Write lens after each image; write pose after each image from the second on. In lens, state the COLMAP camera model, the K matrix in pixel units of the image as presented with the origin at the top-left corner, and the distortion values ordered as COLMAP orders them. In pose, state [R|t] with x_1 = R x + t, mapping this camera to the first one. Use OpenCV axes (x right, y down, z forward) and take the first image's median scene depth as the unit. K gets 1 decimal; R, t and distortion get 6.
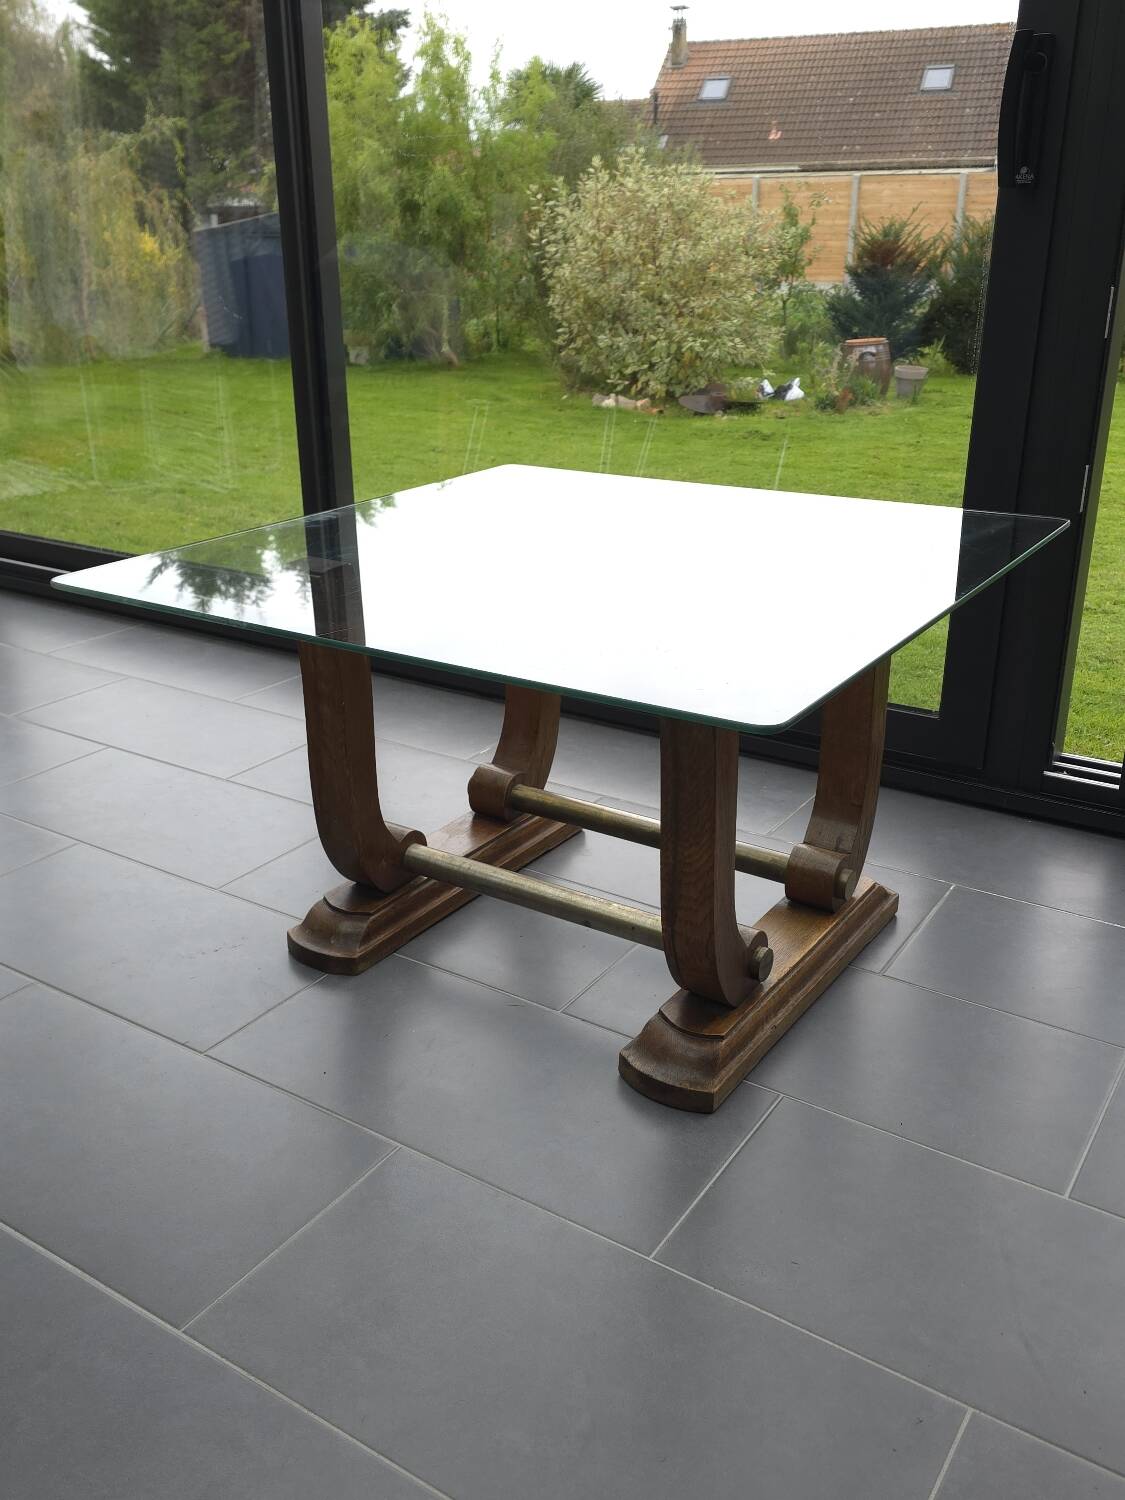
lens RADIAL K [[1299.7, 0, 558.0], [0, 1299.7, 743.9], [0, 0, 1]] dist [0.072651, -0.079979]
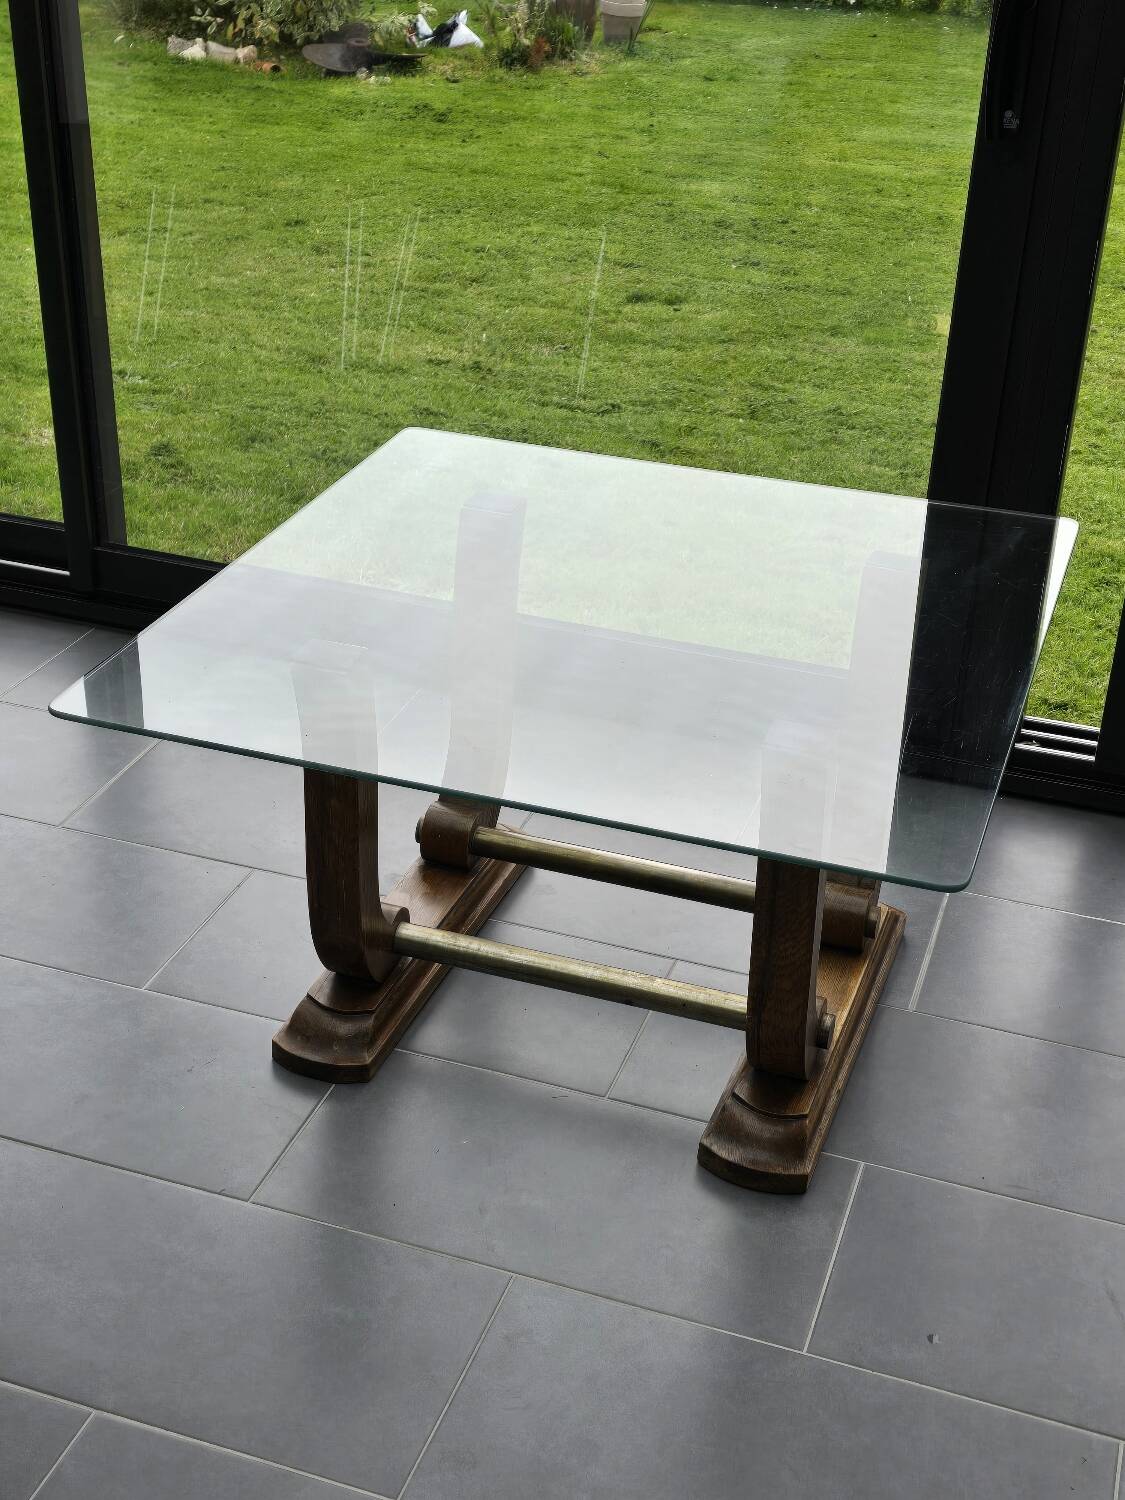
lens RADIAL K [[1894.8, 0, 570.3], [0, 1894.8, 748.6], [0, 0, 1]] dist [0.086782, -0.065278]
pose [[0.968080, -0.088202, 0.234610, -0.037791], [0.058645, 0.989763, 0.130114, -0.025996], [-0.243685, -0.112202, 0.963342, -0.032609]]
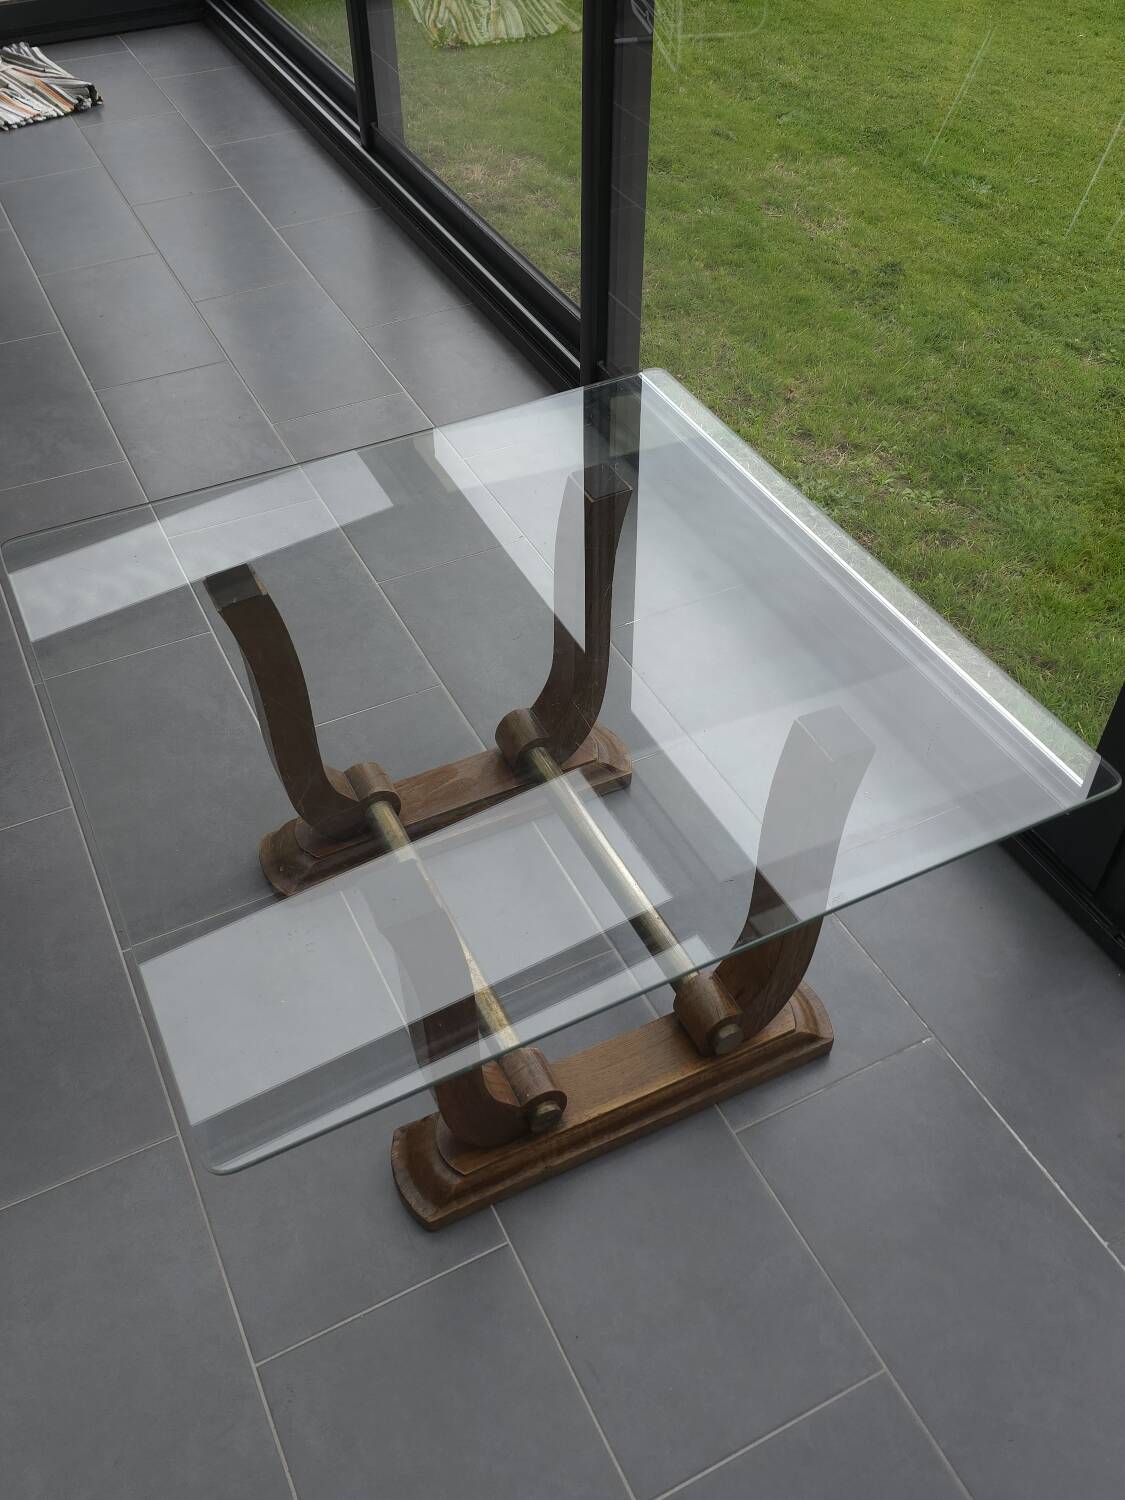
lens RADIAL K [[1299.7, 0, 558.0], [0, 1299.7, 743.9], [0, 0, 1]] dist [0.072651, -0.079979]
pose [[0.868024, 0.363035, -0.338732, 0.046818], [-0.195878, 0.877254, 0.438243, -0.060103], [0.456252, -0.314056, 0.832588, 0.033048]]
